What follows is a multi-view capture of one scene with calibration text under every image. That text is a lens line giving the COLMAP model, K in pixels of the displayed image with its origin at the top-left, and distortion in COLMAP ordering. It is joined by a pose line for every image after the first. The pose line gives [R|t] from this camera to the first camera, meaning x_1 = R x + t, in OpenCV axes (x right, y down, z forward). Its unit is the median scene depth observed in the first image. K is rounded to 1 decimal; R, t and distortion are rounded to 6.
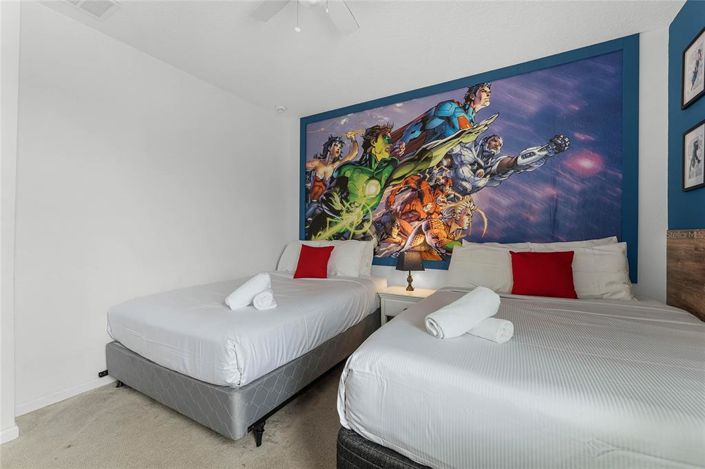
lens RADIAL K [[285.8, 0, 342.7], [0, 285.8, 229.3], [0, 0, 1]] dist [-0.005250, -0.000578]
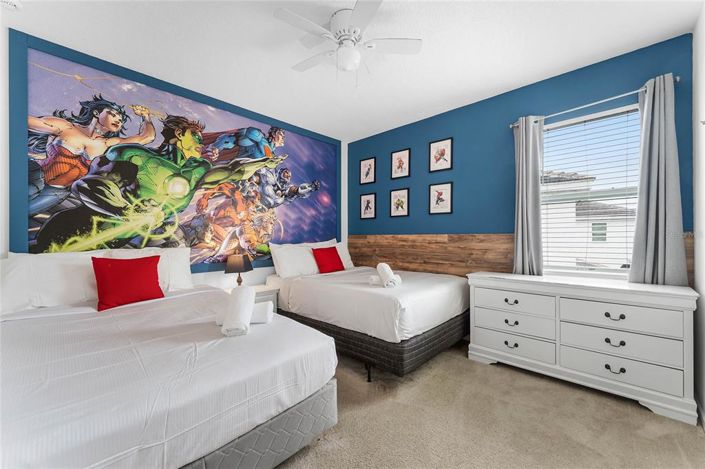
lens RADIAL K [[285.8, 0, 342.3], [0, 285.8, 236.1], [0, 0, 1]] dist [-0.005250, -0.000578]
pose [[0.232241, -0.000499, 0.972658, -0.830119], [-0.001724, 0.999998, 0.000924, 0.006351], [-0.972657, -0.001891, 0.232240, 0.412169]]
